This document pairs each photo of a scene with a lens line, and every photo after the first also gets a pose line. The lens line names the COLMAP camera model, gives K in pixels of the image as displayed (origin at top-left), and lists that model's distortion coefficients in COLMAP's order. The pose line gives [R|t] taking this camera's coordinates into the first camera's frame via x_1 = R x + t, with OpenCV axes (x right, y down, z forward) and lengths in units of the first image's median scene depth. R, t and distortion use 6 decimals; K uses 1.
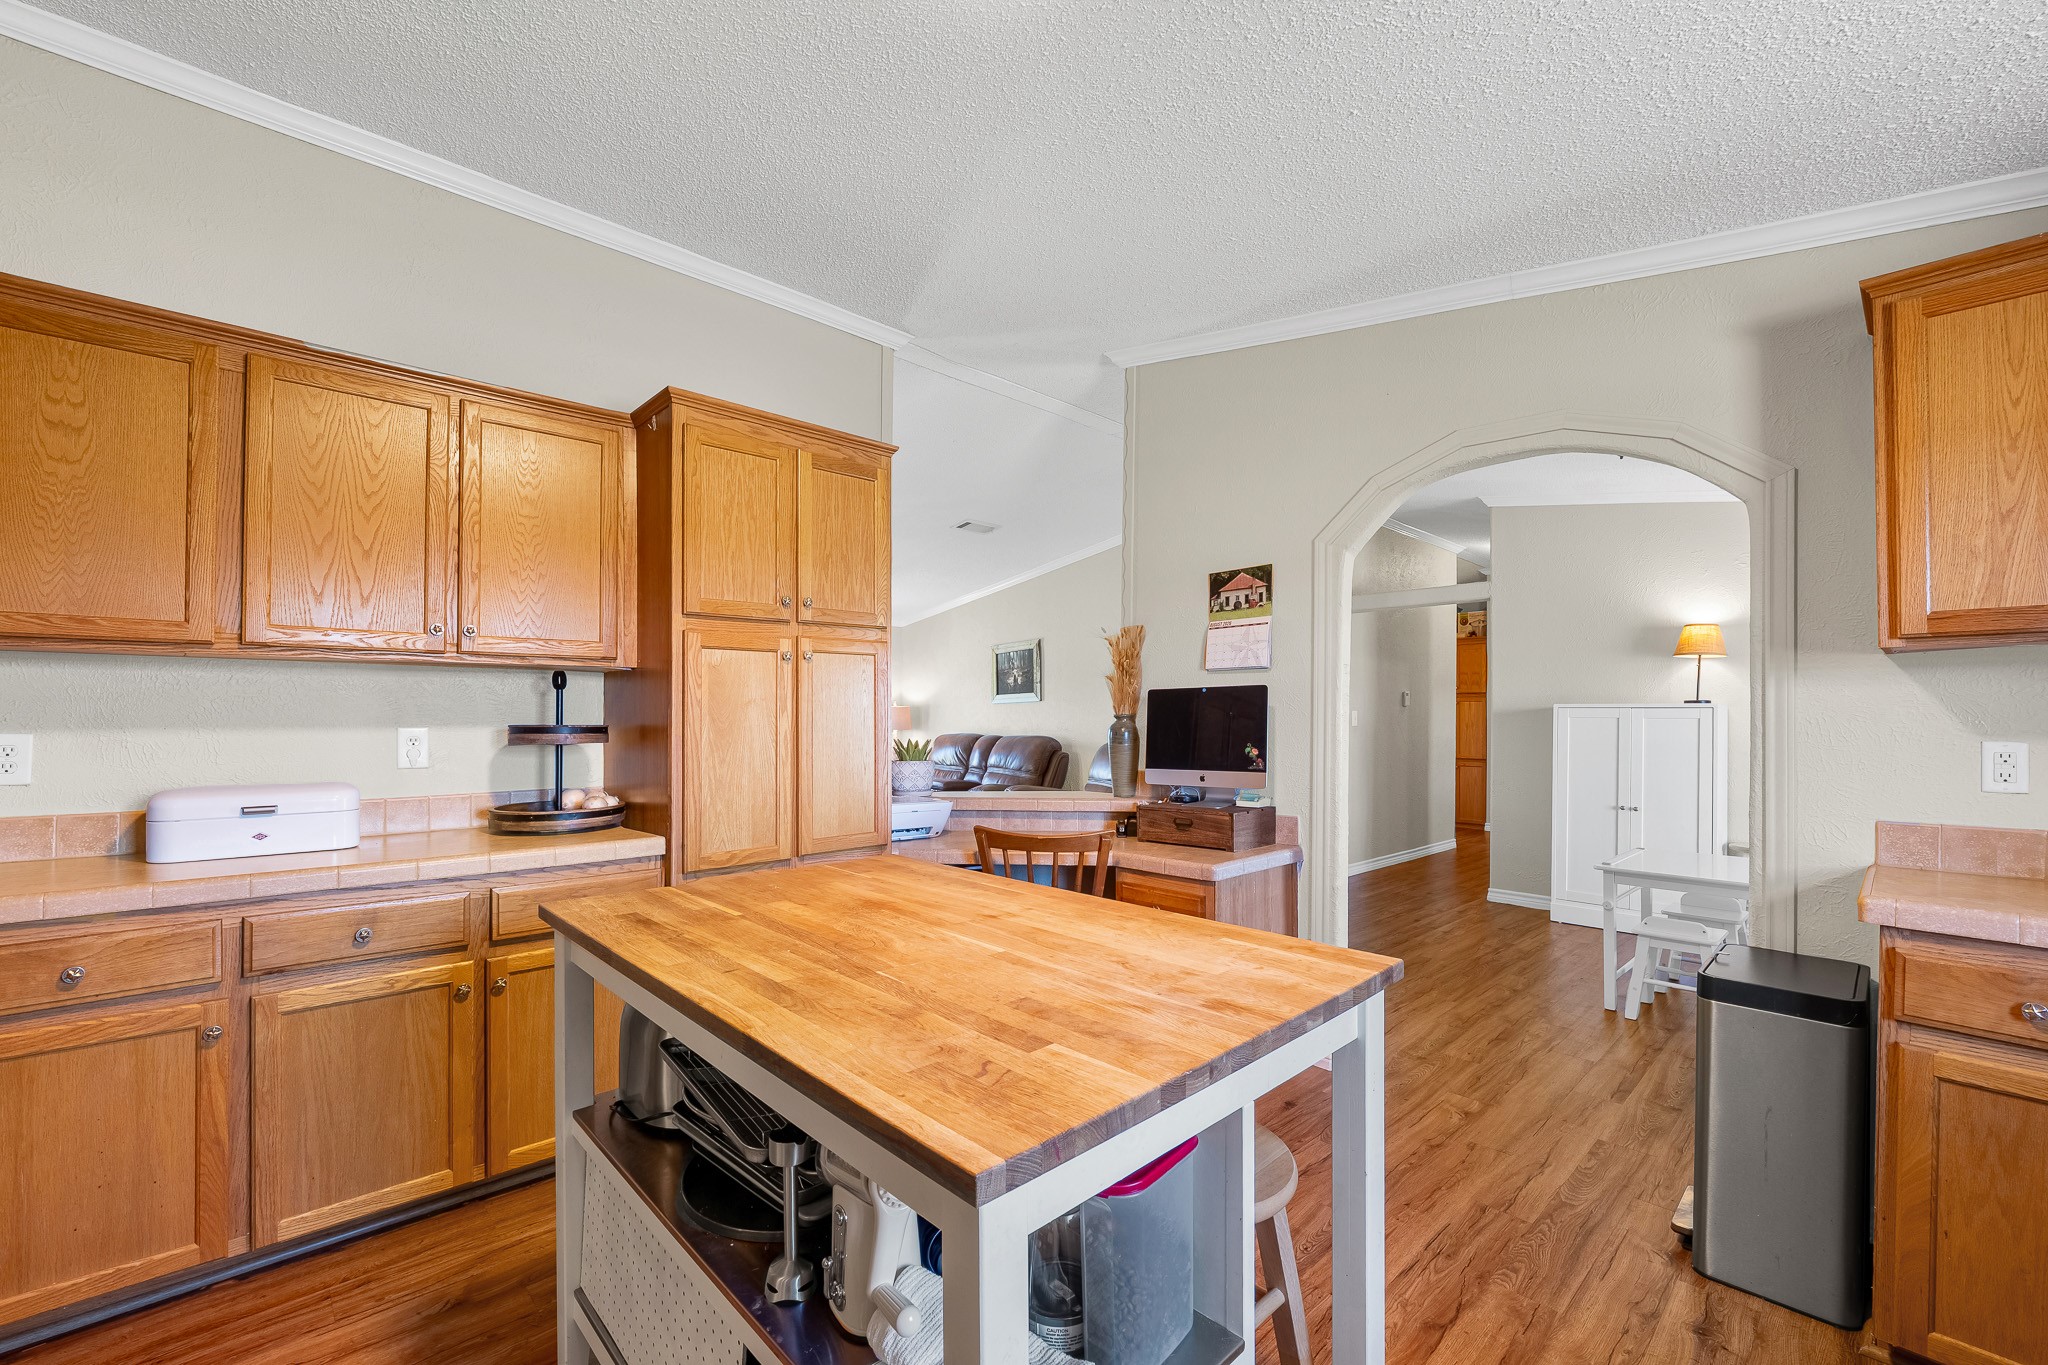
lens RADIAL K [[847.1, 0, 1030.8], [0, 847.1, 716.6], [0, 0, 1]] dist [-0.001742, -0.000154]
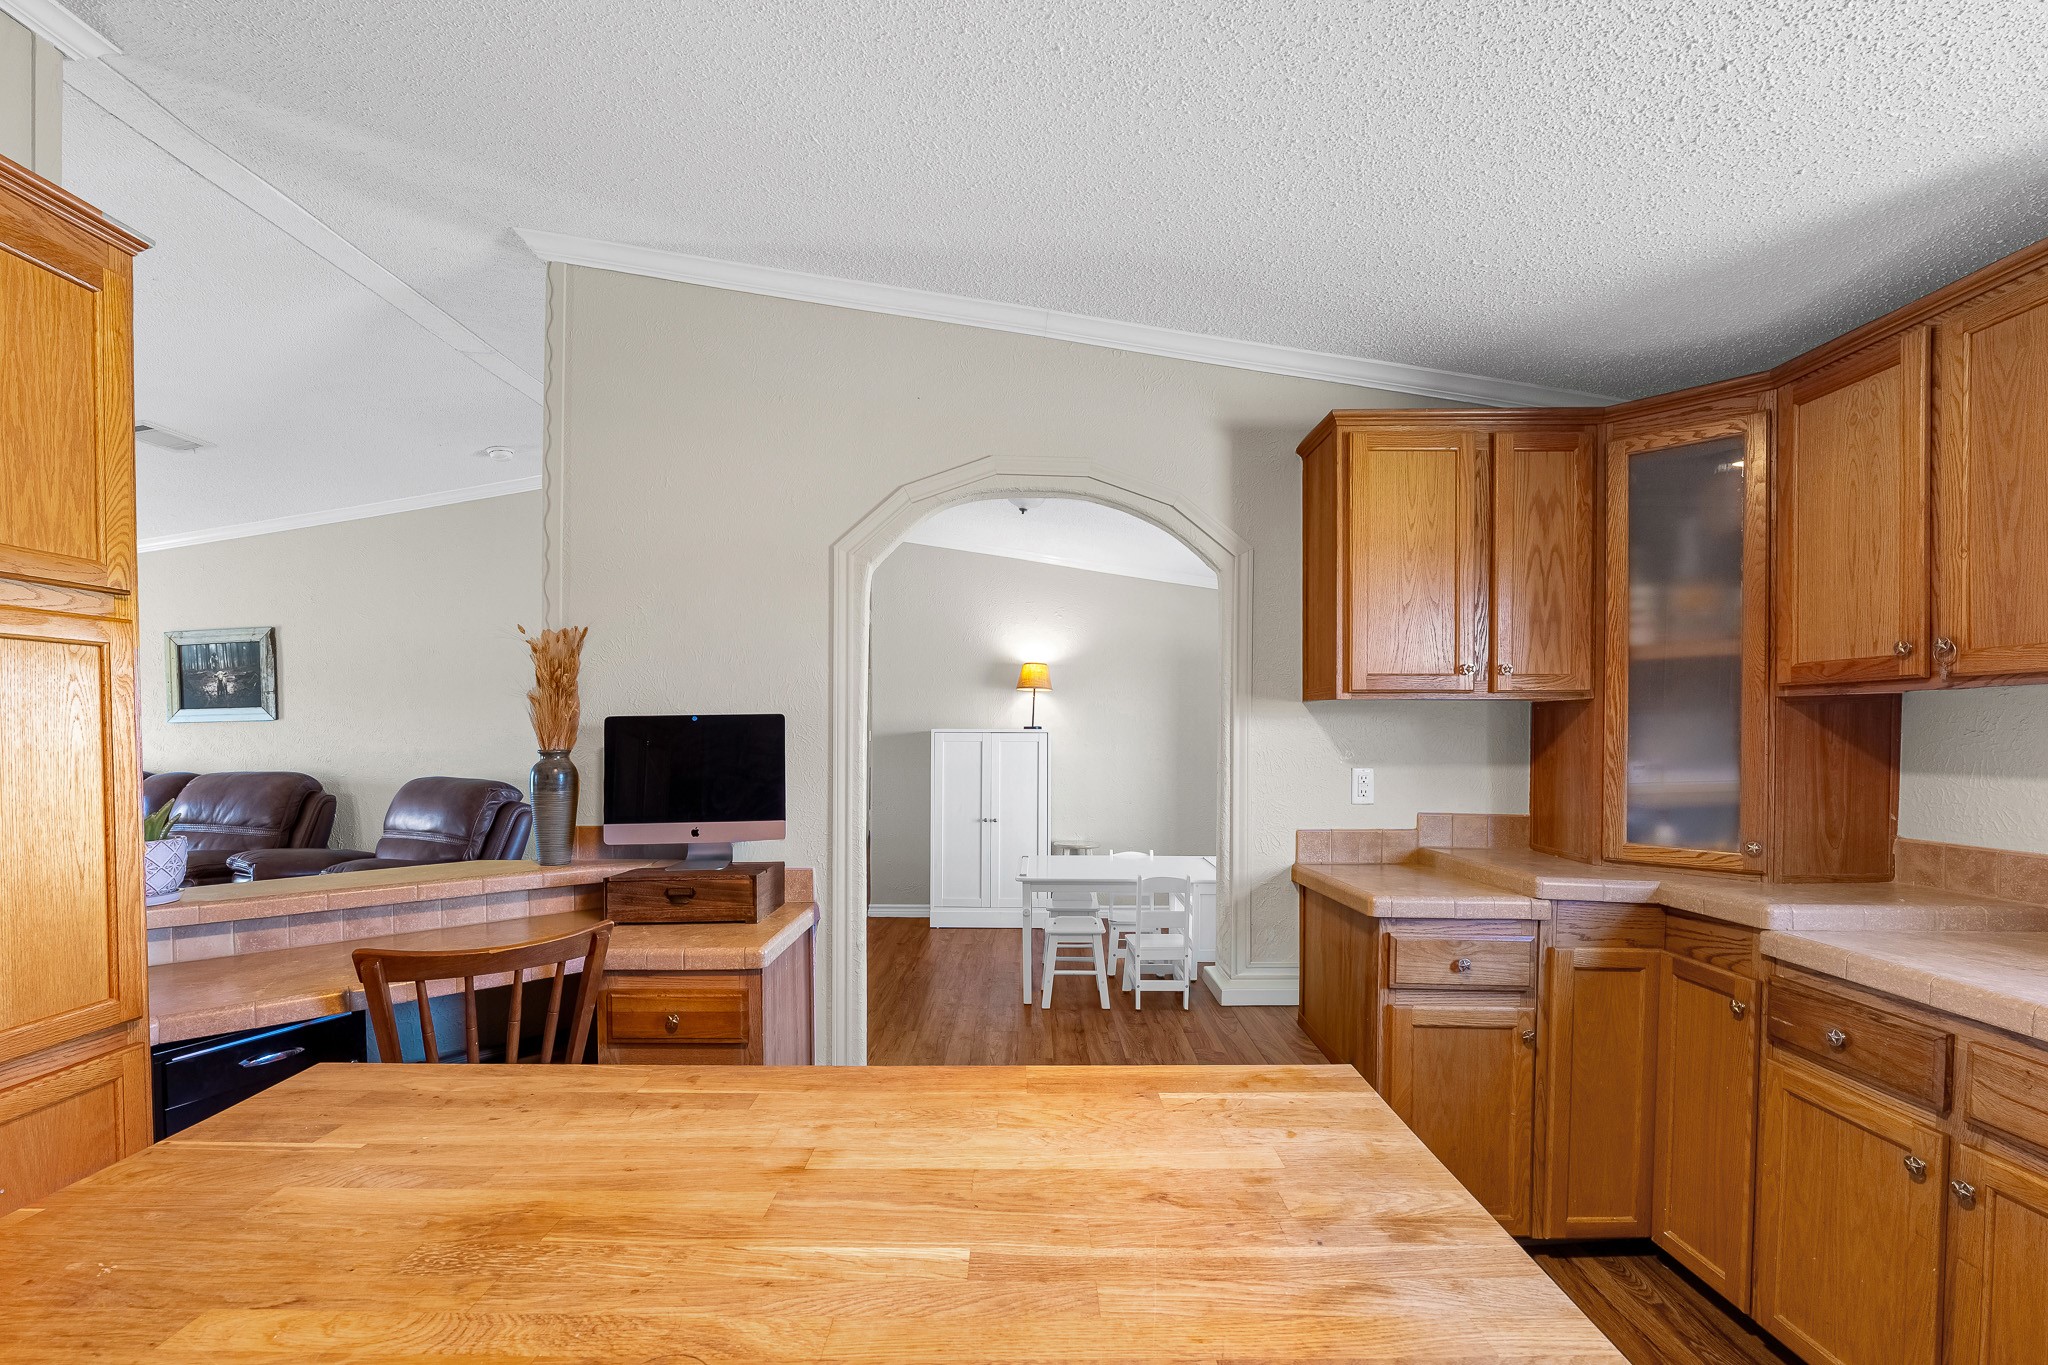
lens RADIAL K [[858.3, 0, 1023.0], [0, 858.3, 750.1], [0, 0, 1]] dist [-0.011993, 0.000334]
pose [[0.692529, -0.017772, 0.721171, -0.165585], [0.002265, 0.999745, 0.022462, -0.020737], [-0.721387, -0.013922, 0.692393, 0.261519]]
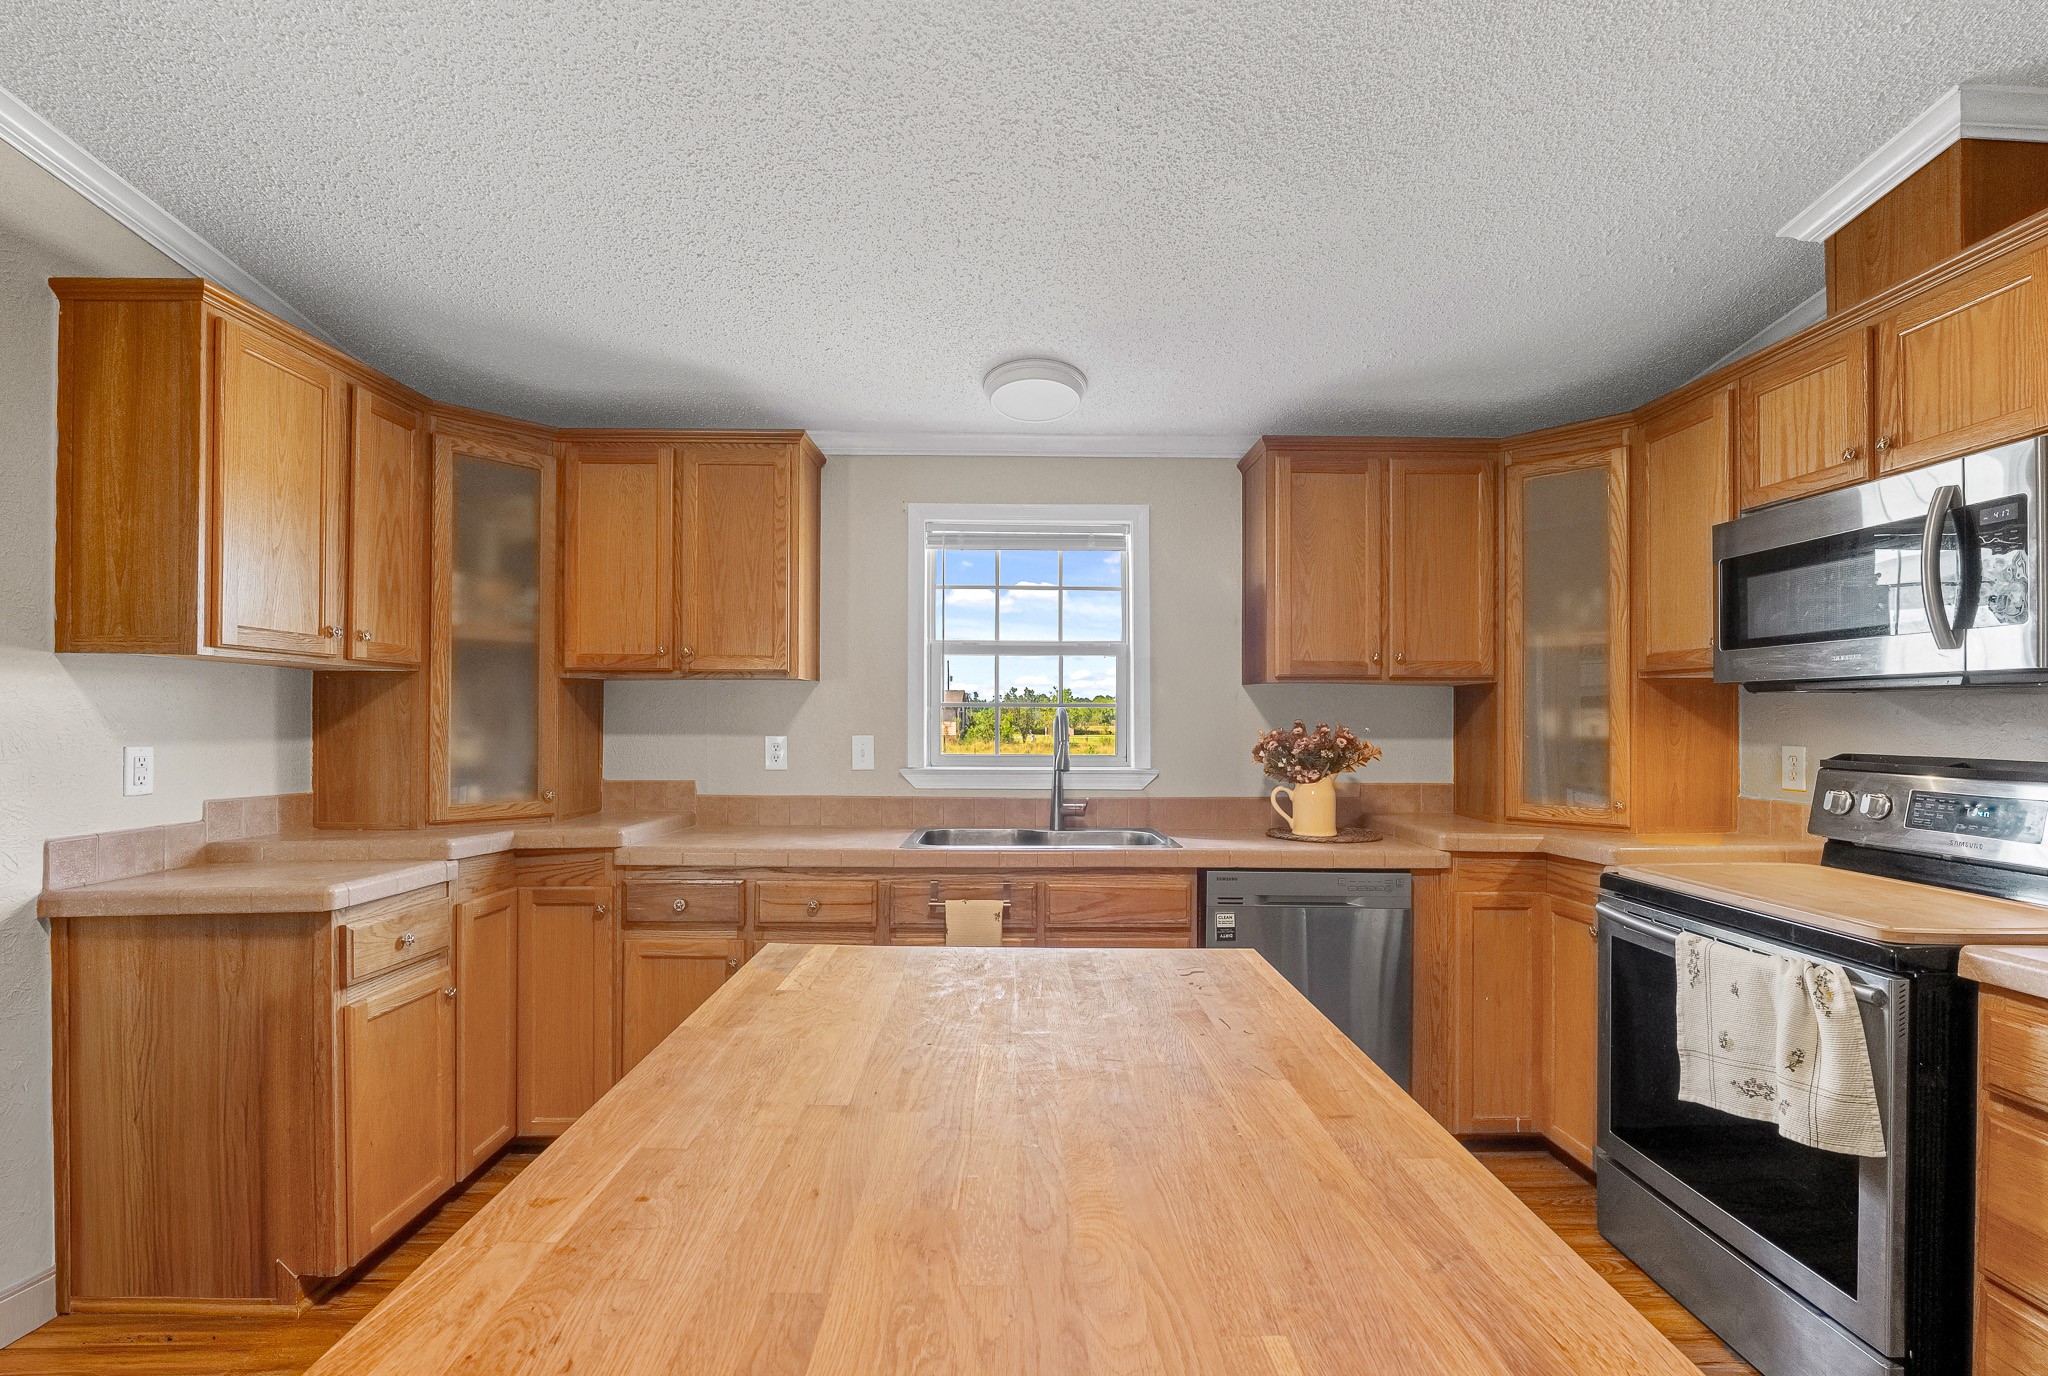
lens RADIAL K [[918.5, 0, 1018.7], [0, 918.5, 721.5], [0, 0, 1]] dist [-0.001212, -0.000413]
pose [[-0.731341, -0.007071, 0.681975, -0.261835], [-0.006033, 0.999974, 0.003898, -0.007722], [-0.681985, -0.001264, -0.731365, 0.675456]]
